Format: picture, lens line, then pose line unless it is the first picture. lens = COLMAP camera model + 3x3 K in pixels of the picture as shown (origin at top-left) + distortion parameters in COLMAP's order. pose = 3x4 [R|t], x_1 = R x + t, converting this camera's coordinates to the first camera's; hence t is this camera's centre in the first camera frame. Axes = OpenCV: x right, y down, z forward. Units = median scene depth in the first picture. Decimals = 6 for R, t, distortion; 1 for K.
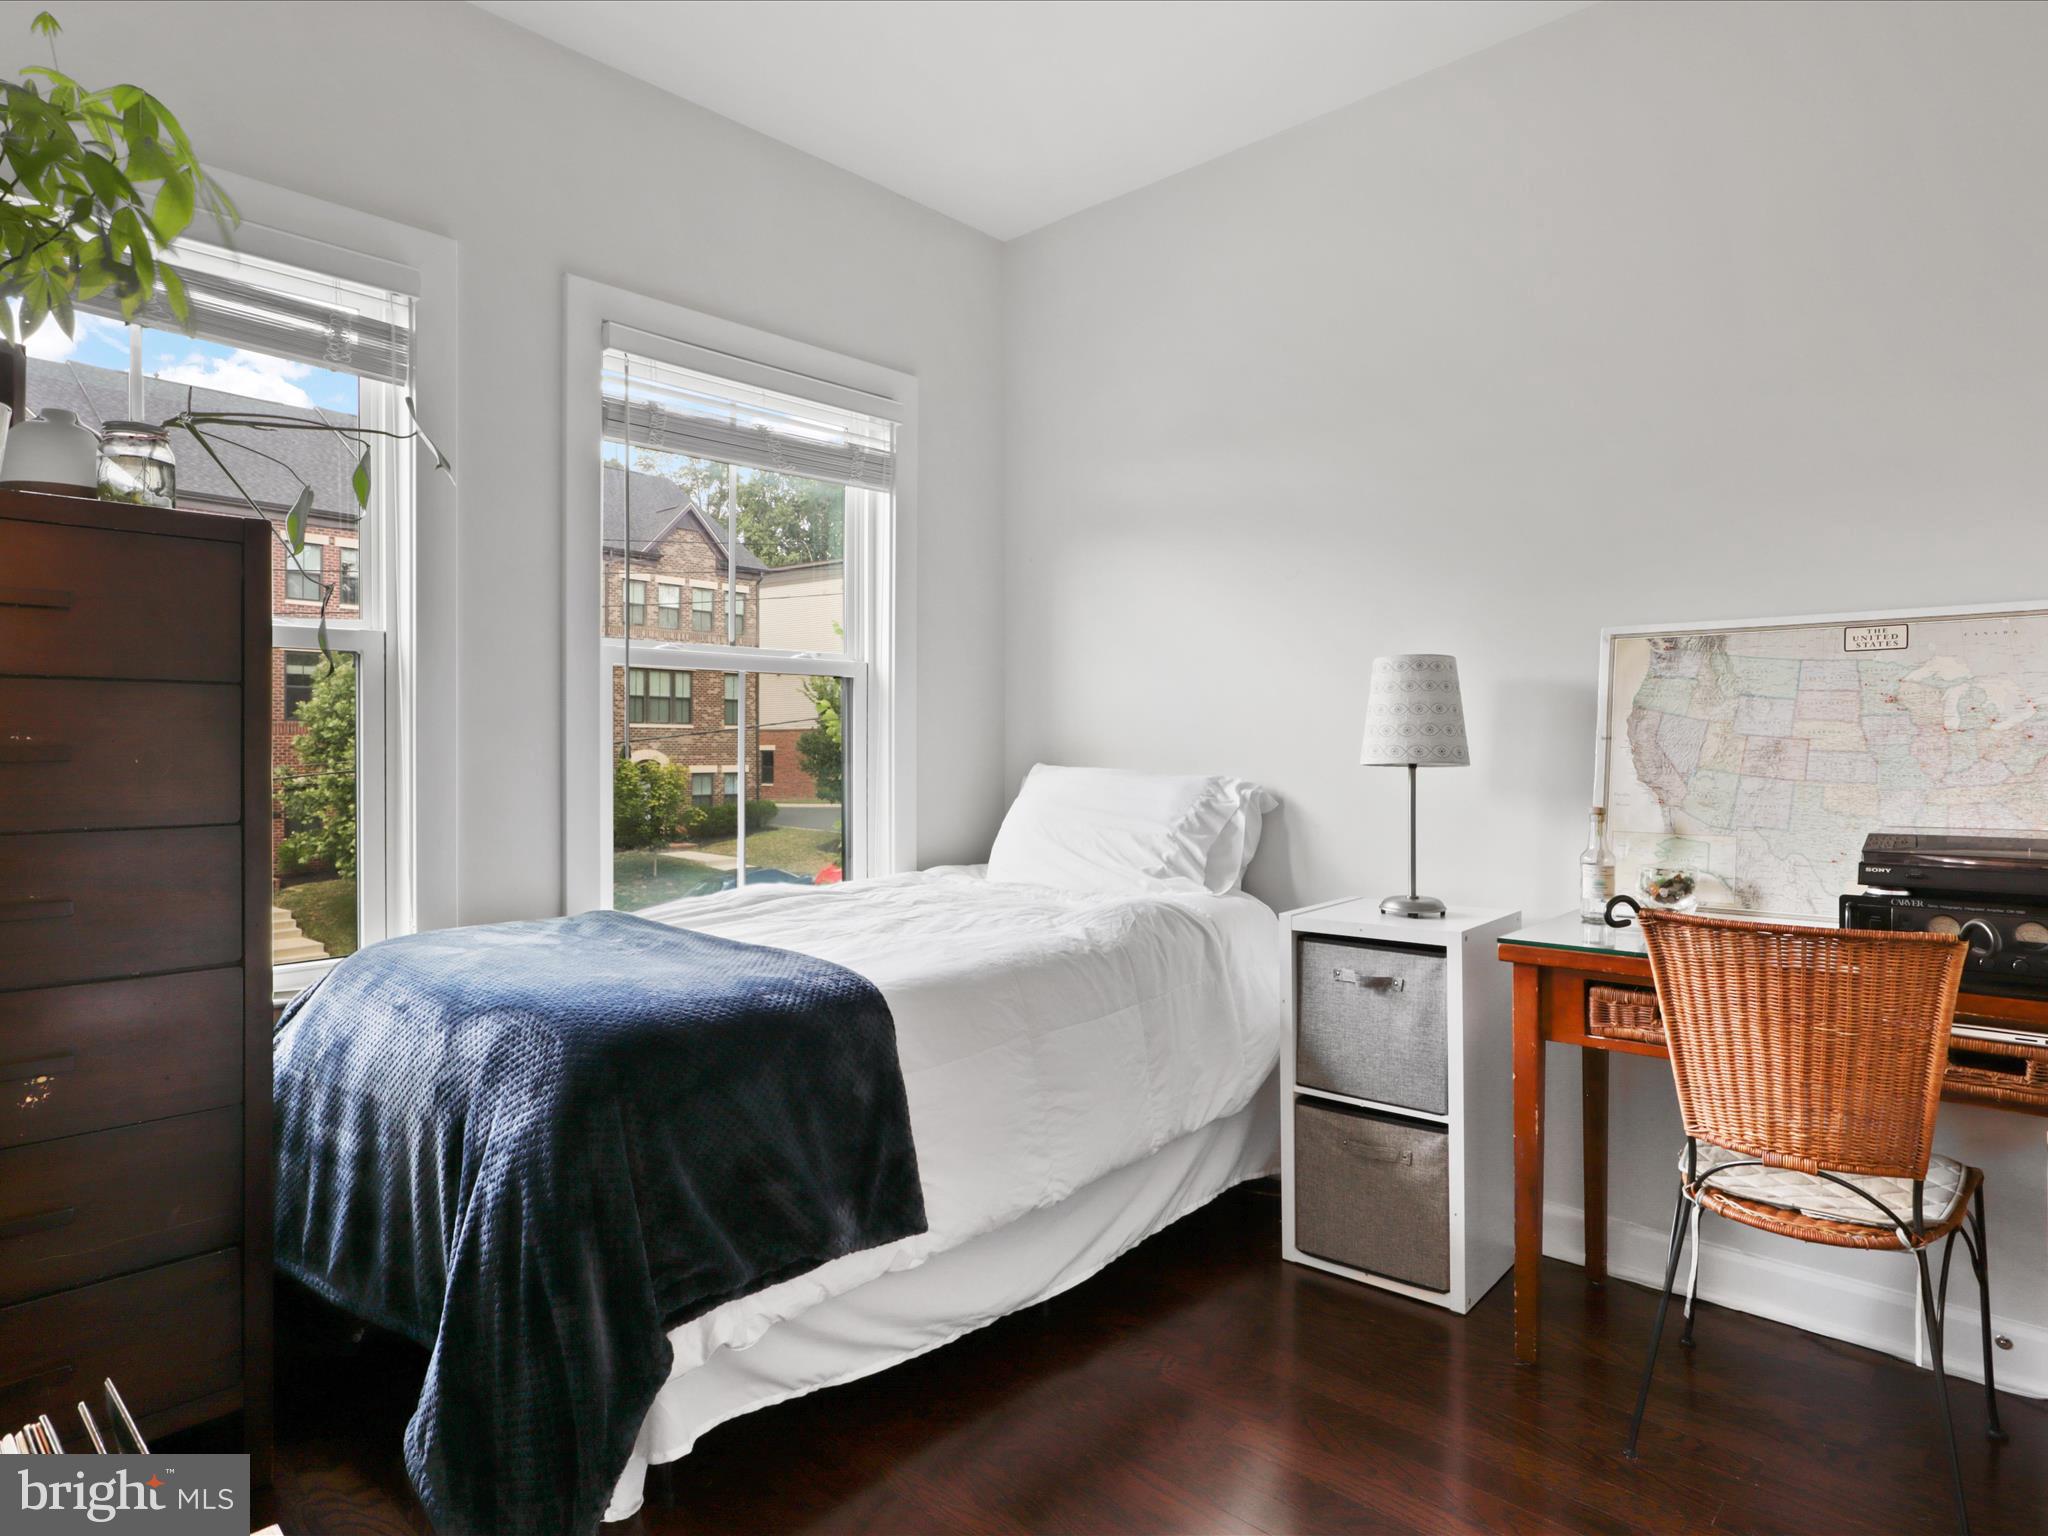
lens RADIAL K [[1164.8, 0, 1028.0], [0, 1164.8, 760.4], [0, 0, 1]] dist [-0.015994, 0.016022]
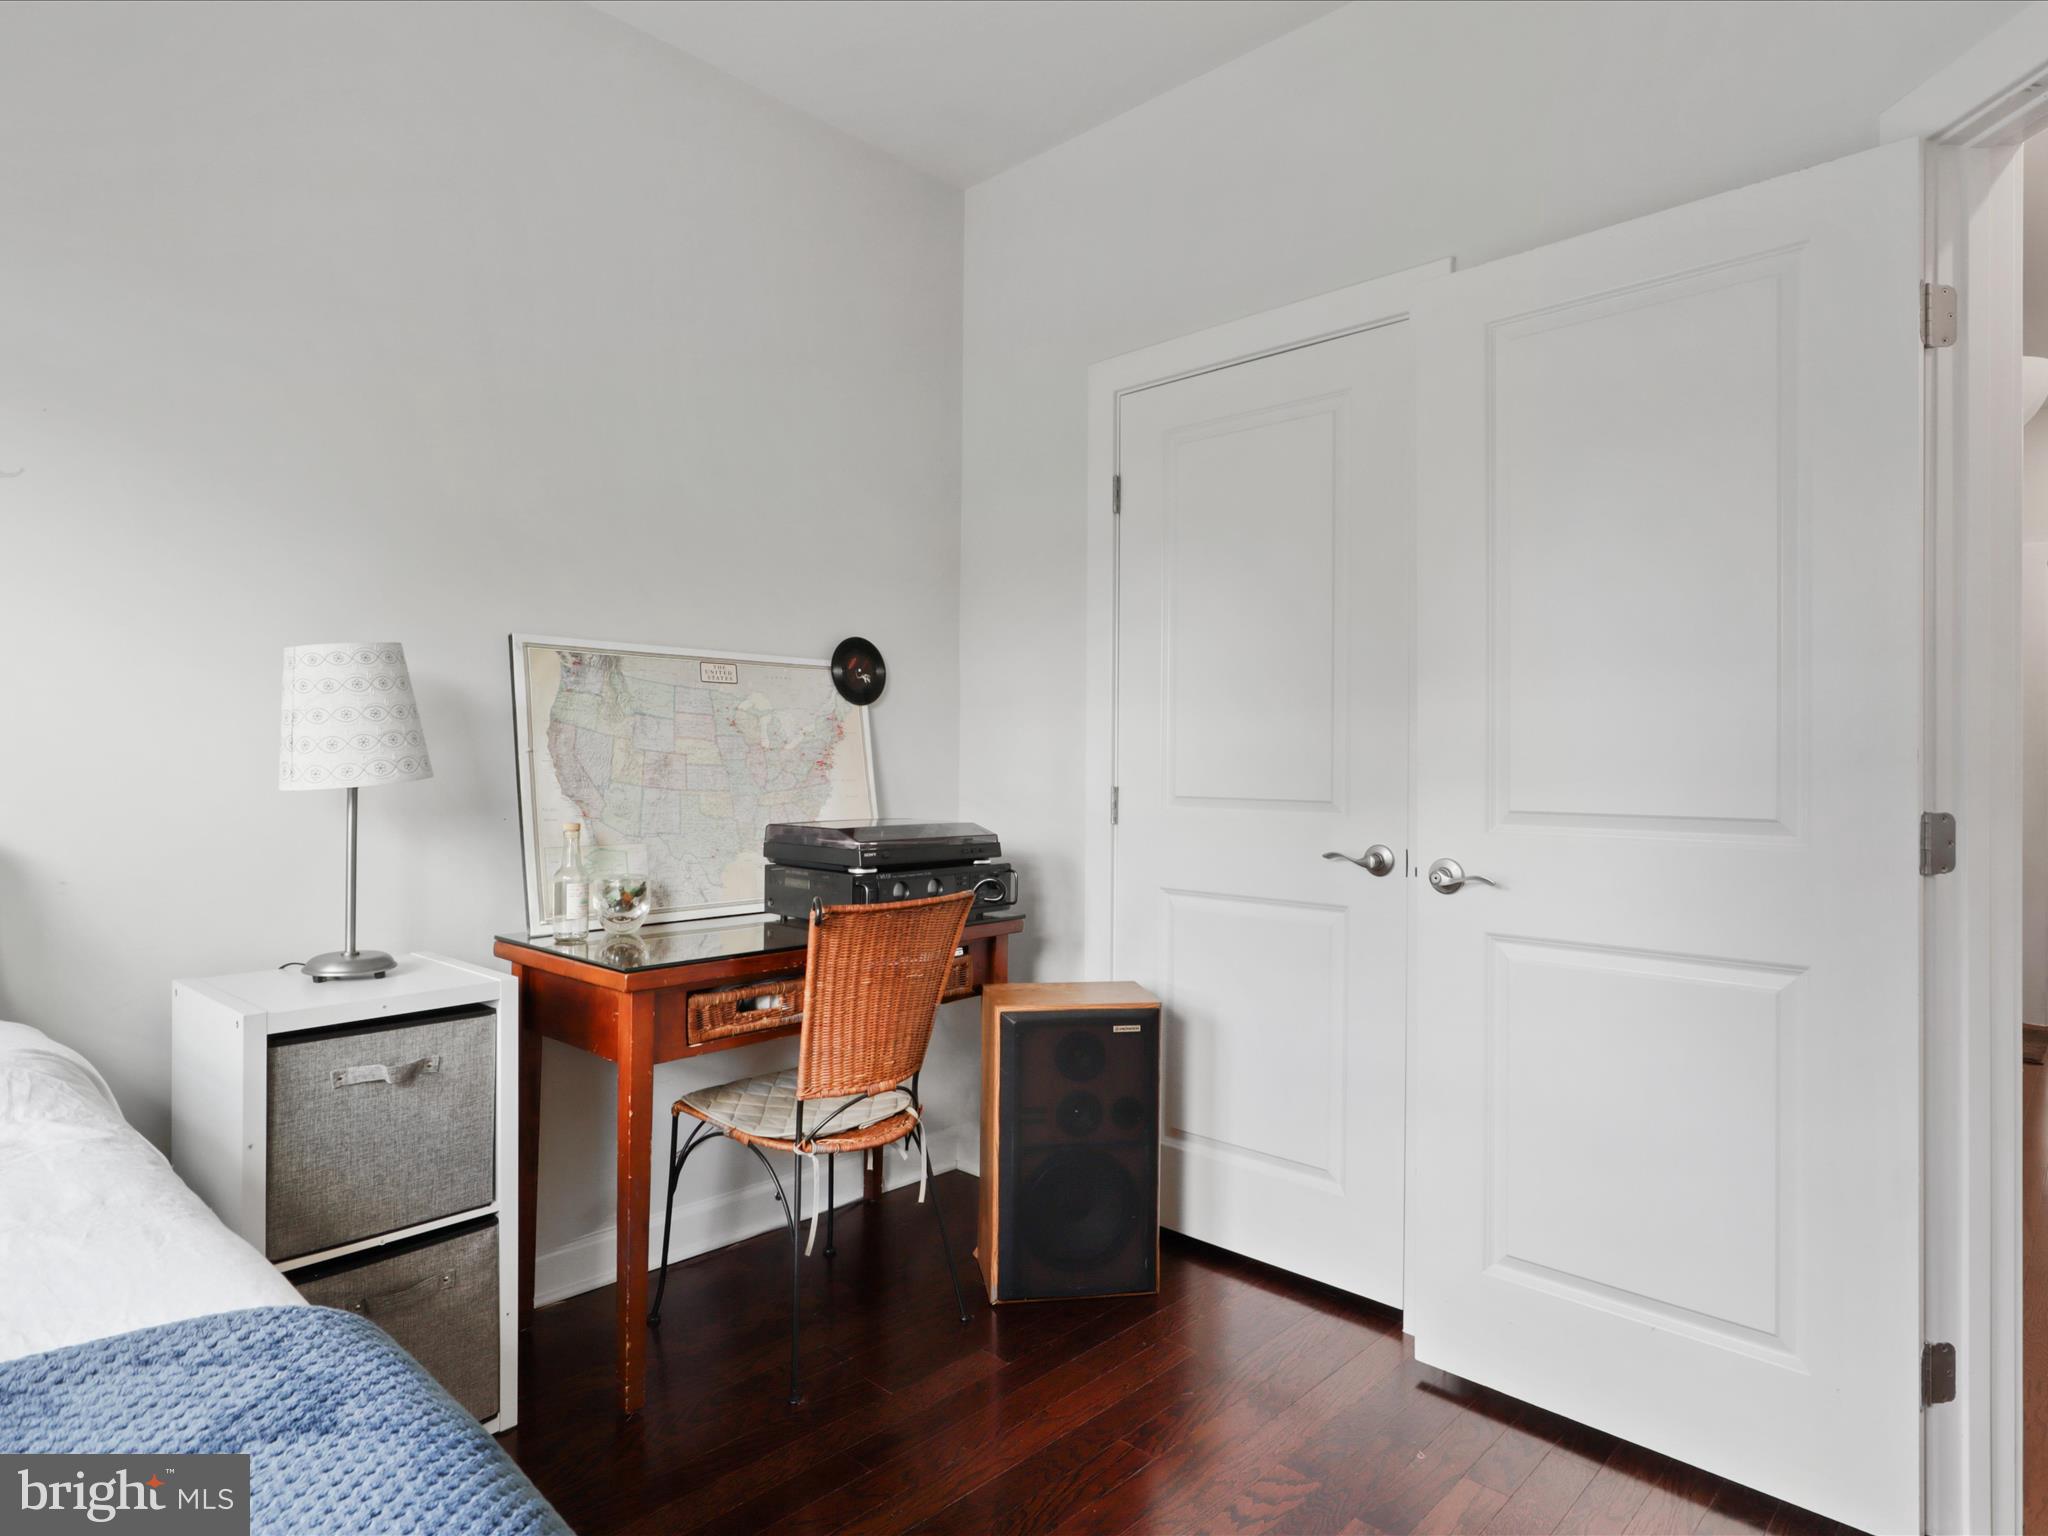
lens RADIAL K [[1164.8, 0, 1028.0], [0, 1164.8, 760.4], [0, 0, 1]] dist [-0.015994, 0.016022]
pose [[0.026088, 0.000052, 0.999660, -0.474092], [0.003592, 0.999994, -0.000146, -0.010641], [-0.999653, 0.003595, 0.026088, 0.608832]]
